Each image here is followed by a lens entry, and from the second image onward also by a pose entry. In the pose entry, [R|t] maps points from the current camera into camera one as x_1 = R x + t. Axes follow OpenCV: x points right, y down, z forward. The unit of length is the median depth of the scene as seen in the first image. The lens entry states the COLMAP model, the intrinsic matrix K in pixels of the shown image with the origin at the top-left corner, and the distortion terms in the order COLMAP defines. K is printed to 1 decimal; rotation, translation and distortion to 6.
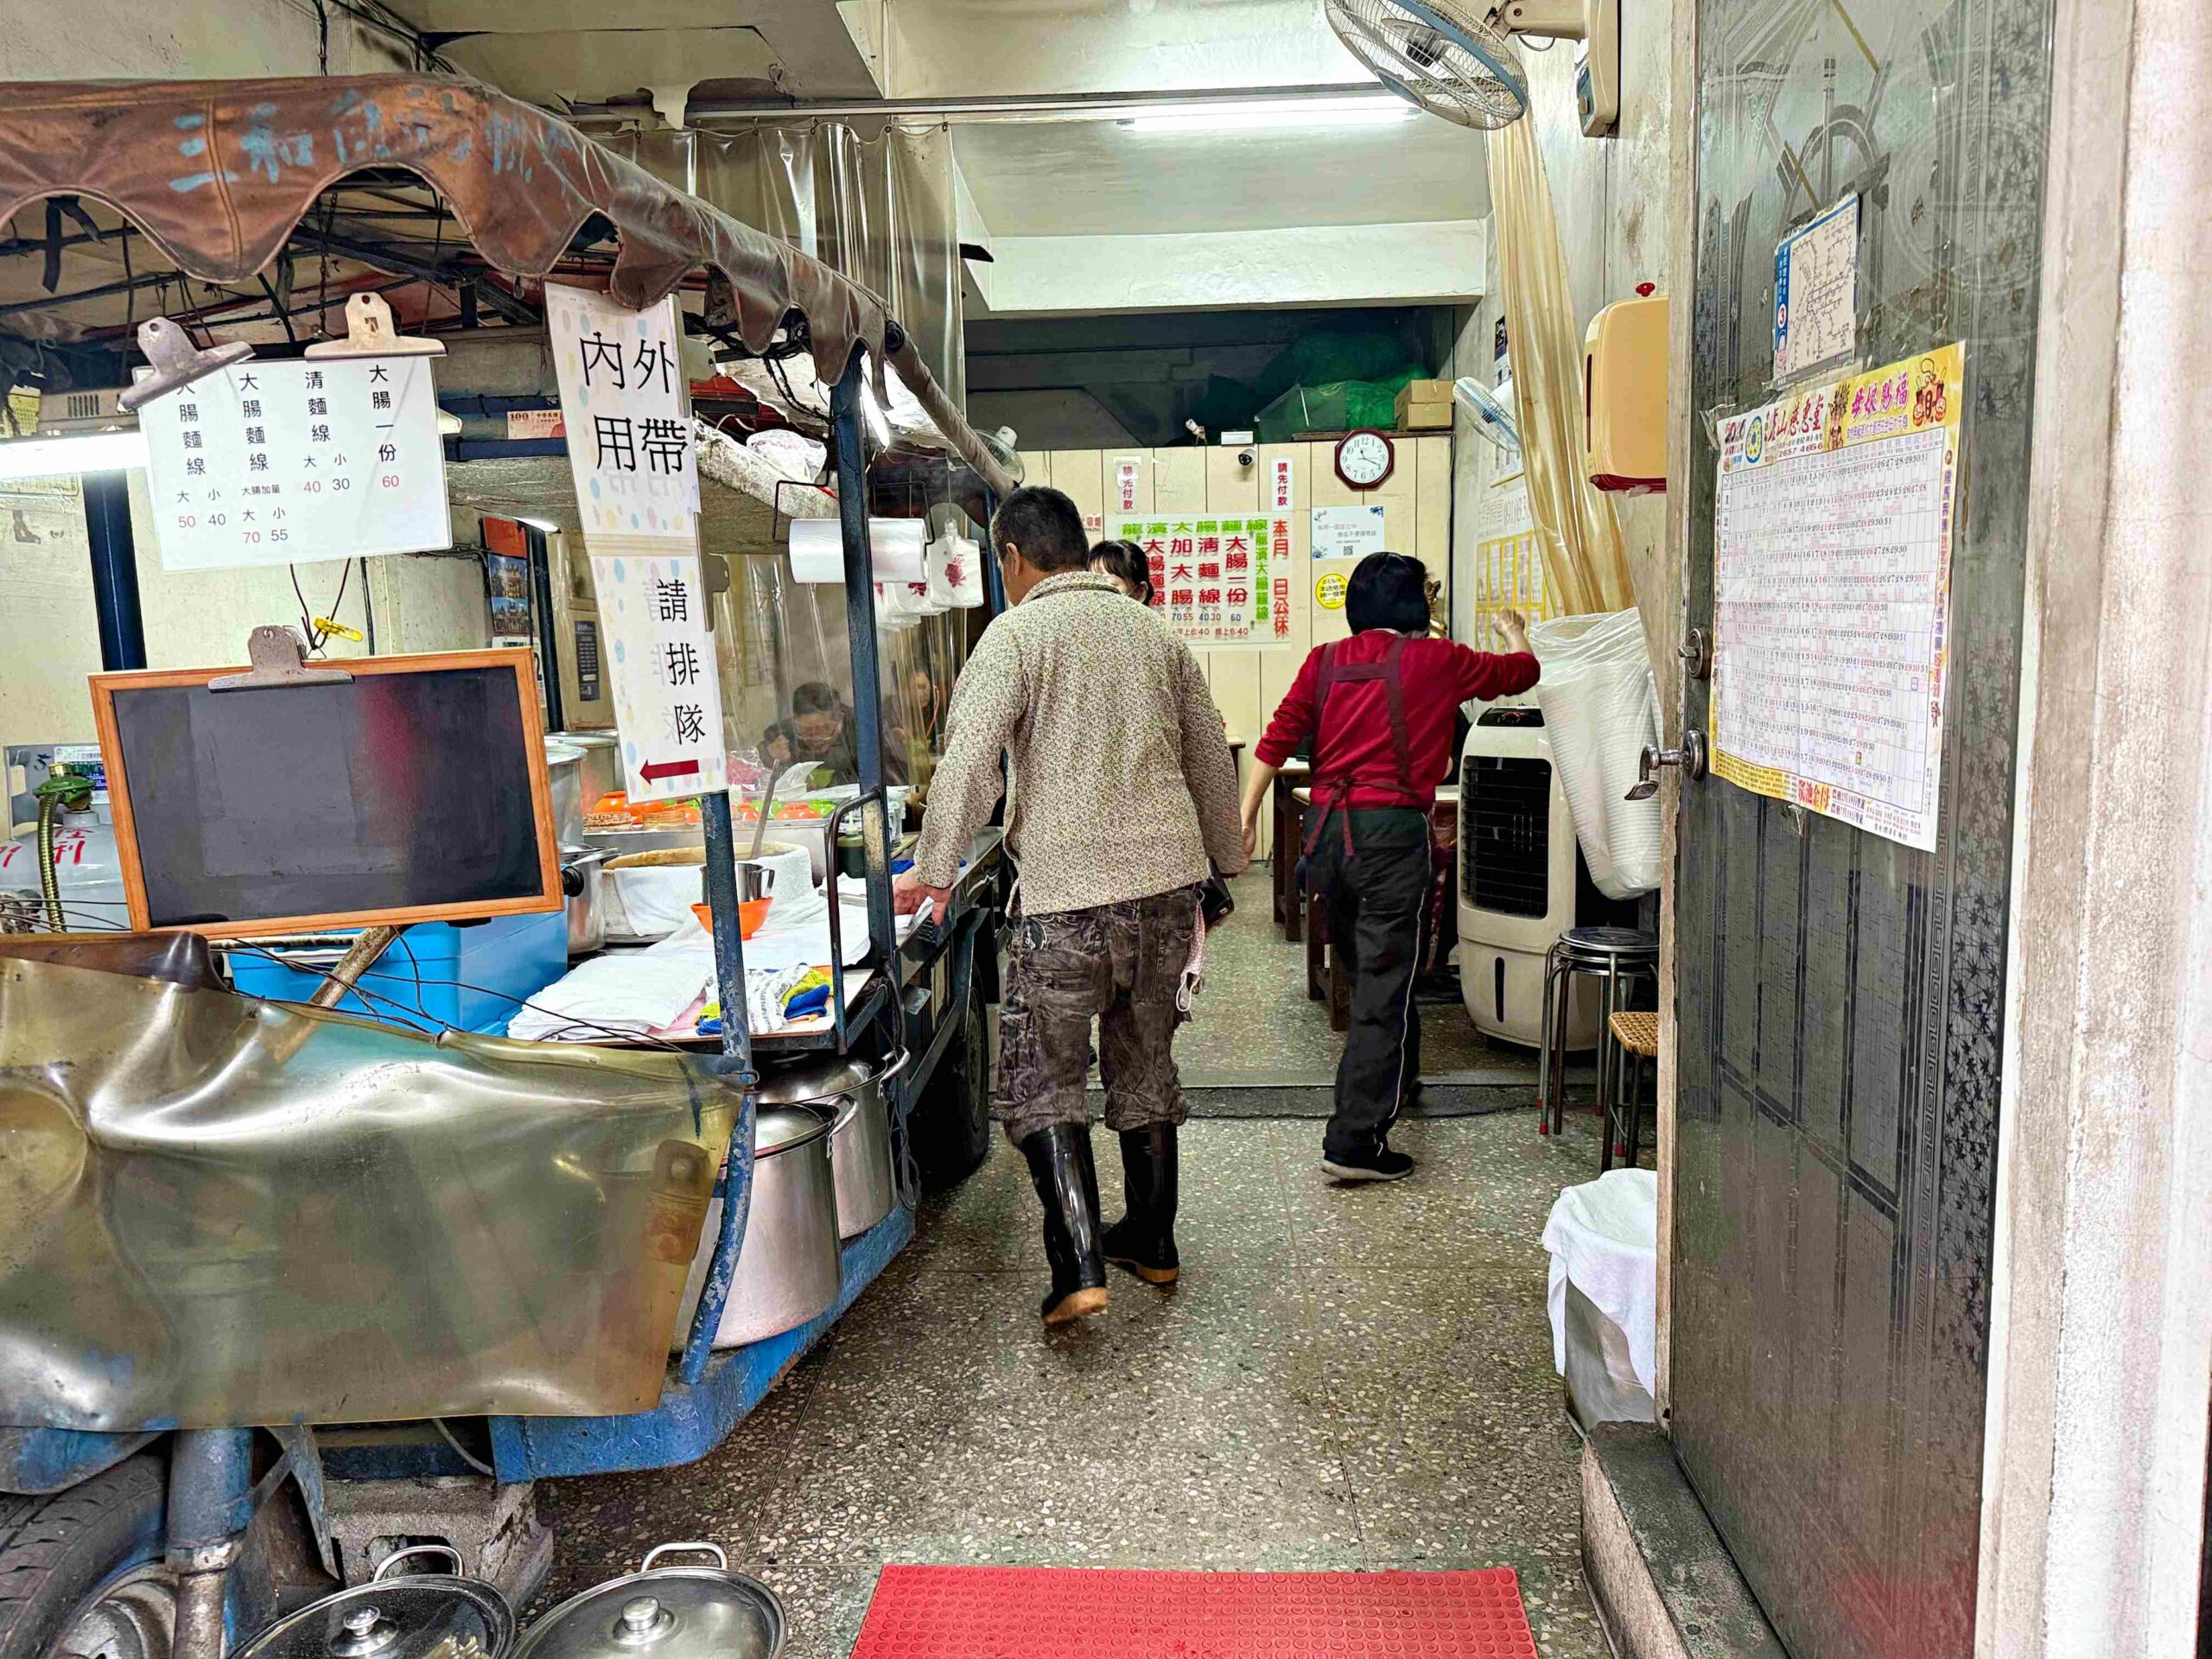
lens RADIAL K [[1535.0, 0, 1117.2], [0, 1535.0, 830.6], [0, 0, 1]] dist [-0.007234, -0.000460]
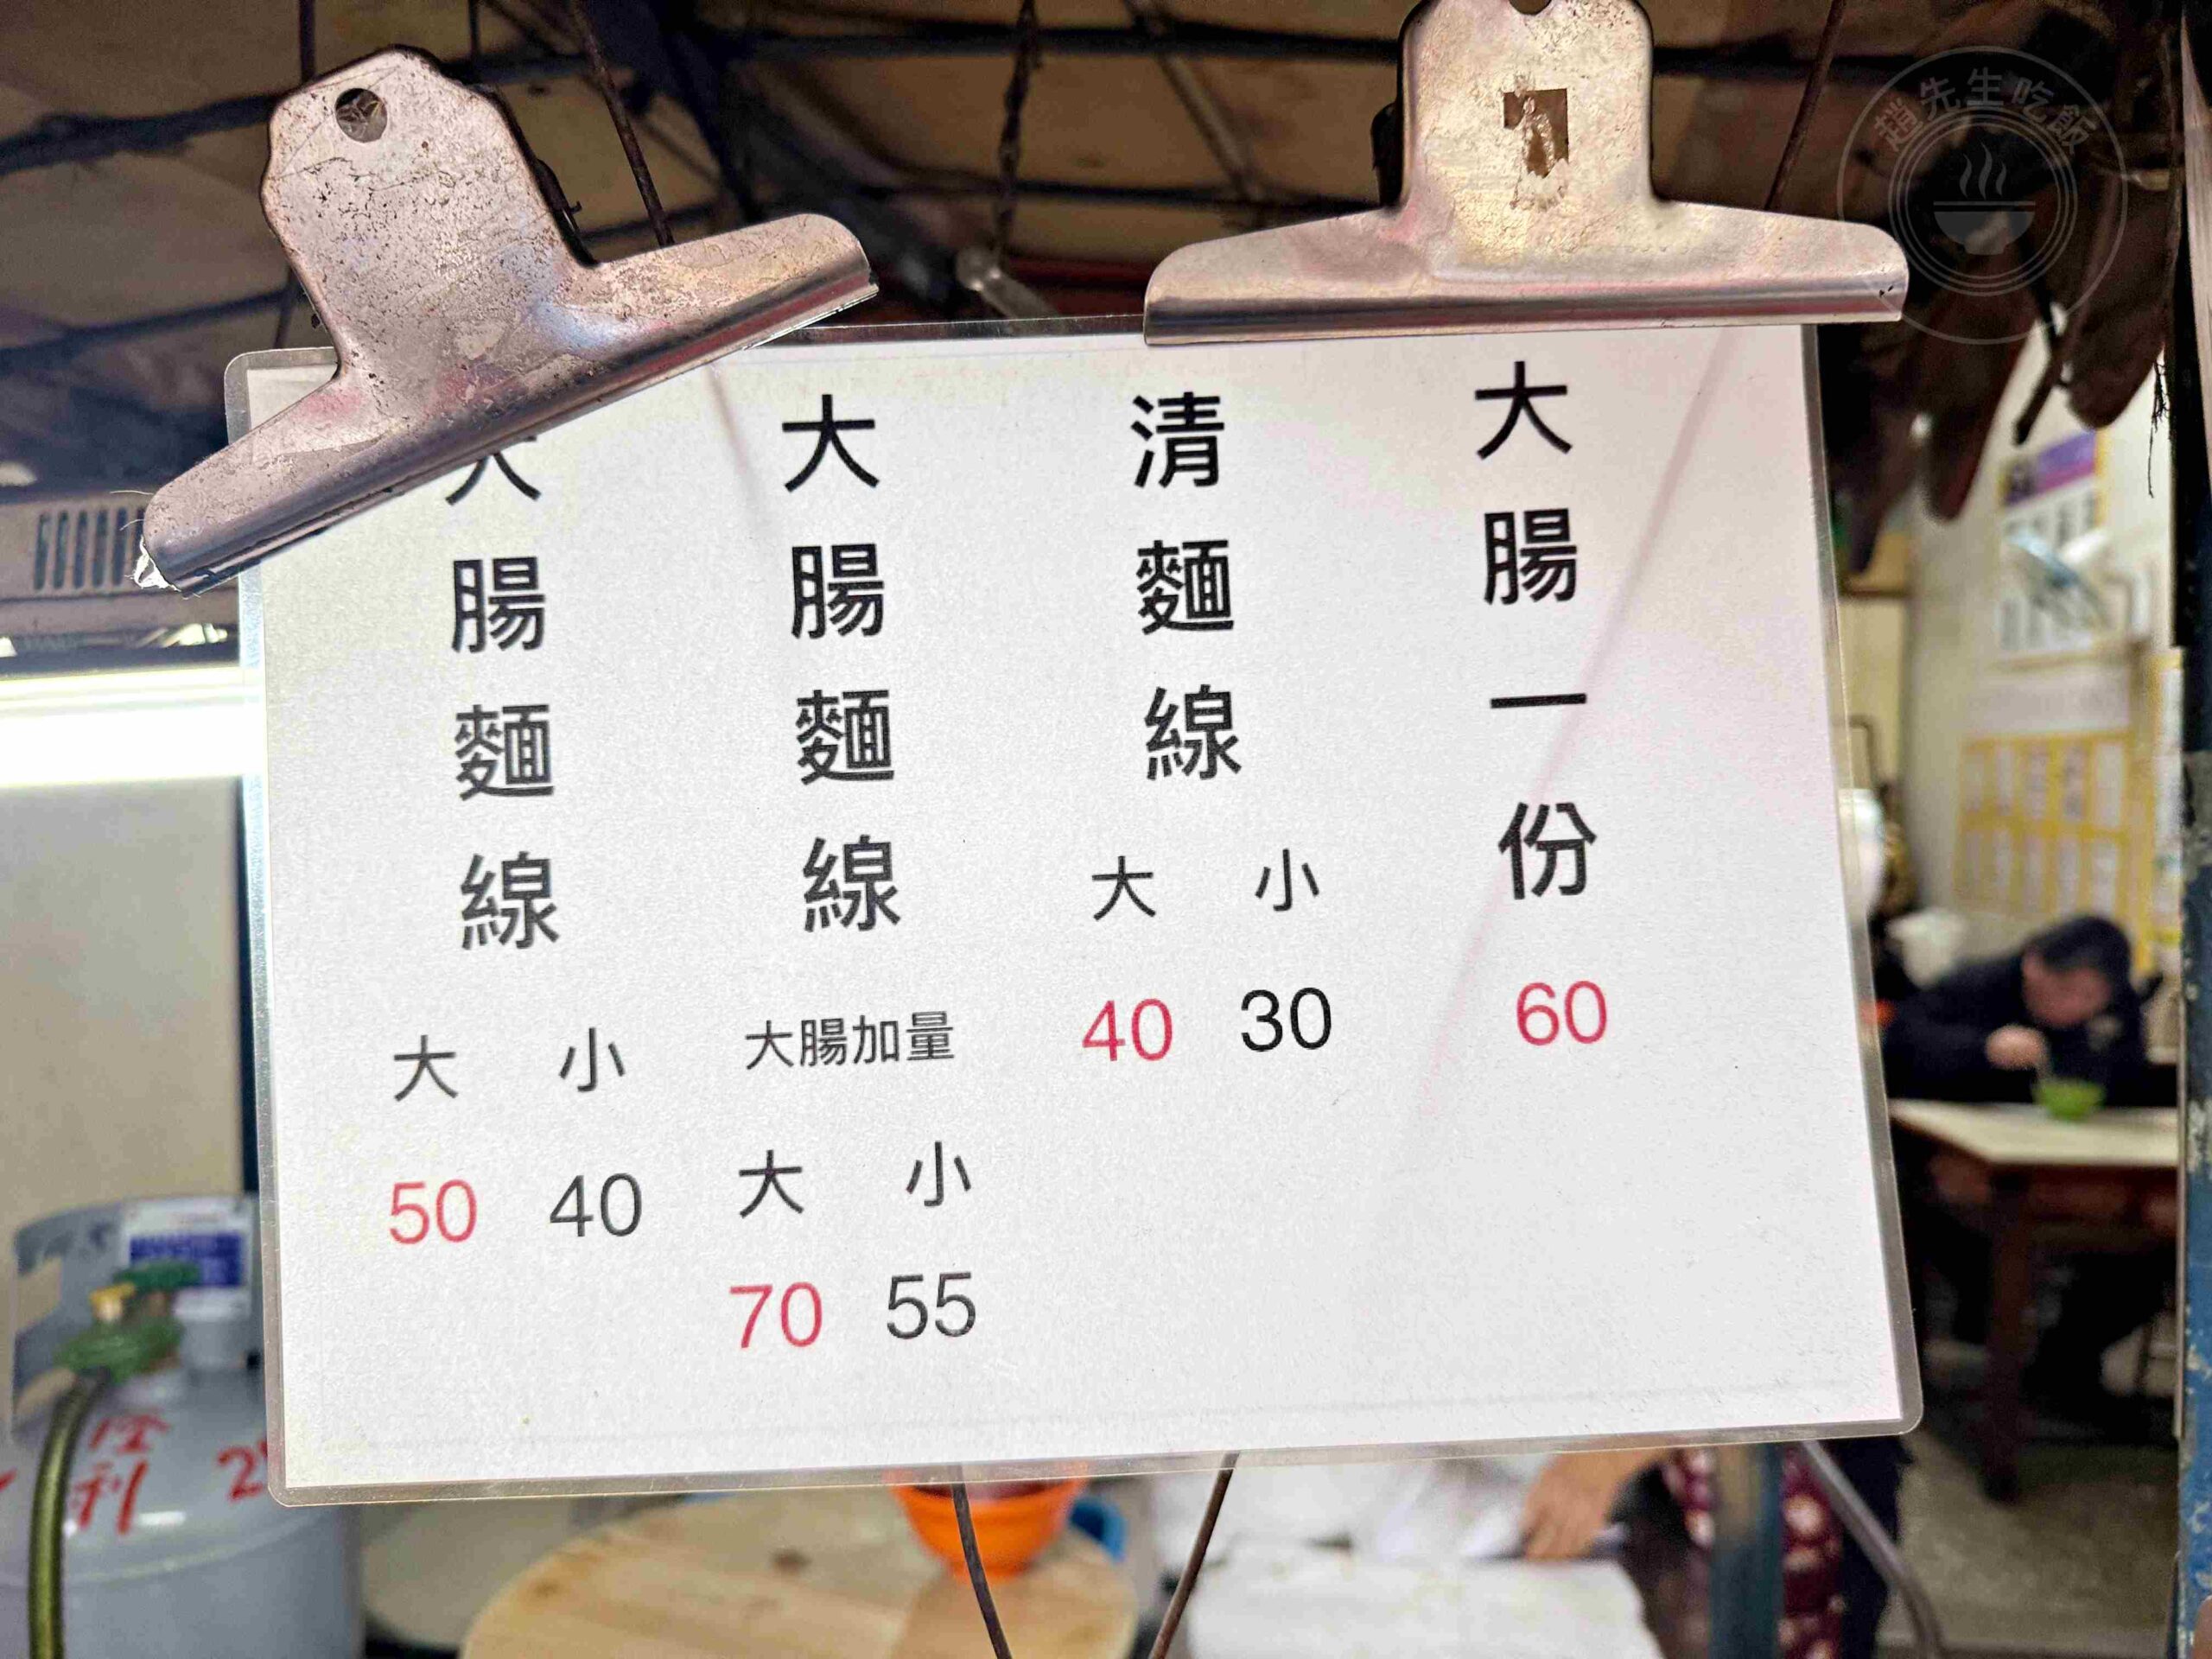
lens RADIAL K [[1535.0, 0, 1097.5], [0, 1535.0, 826.6], [0, 0, 1]] dist [-0.007234, -0.000460]
pose [[0.992652, 0.039280, -0.114449, -0.512230], [-0.049659, 0.994767, -0.089293, -0.233014], [0.110343, 0.094321, 0.989408, 0.826808]]
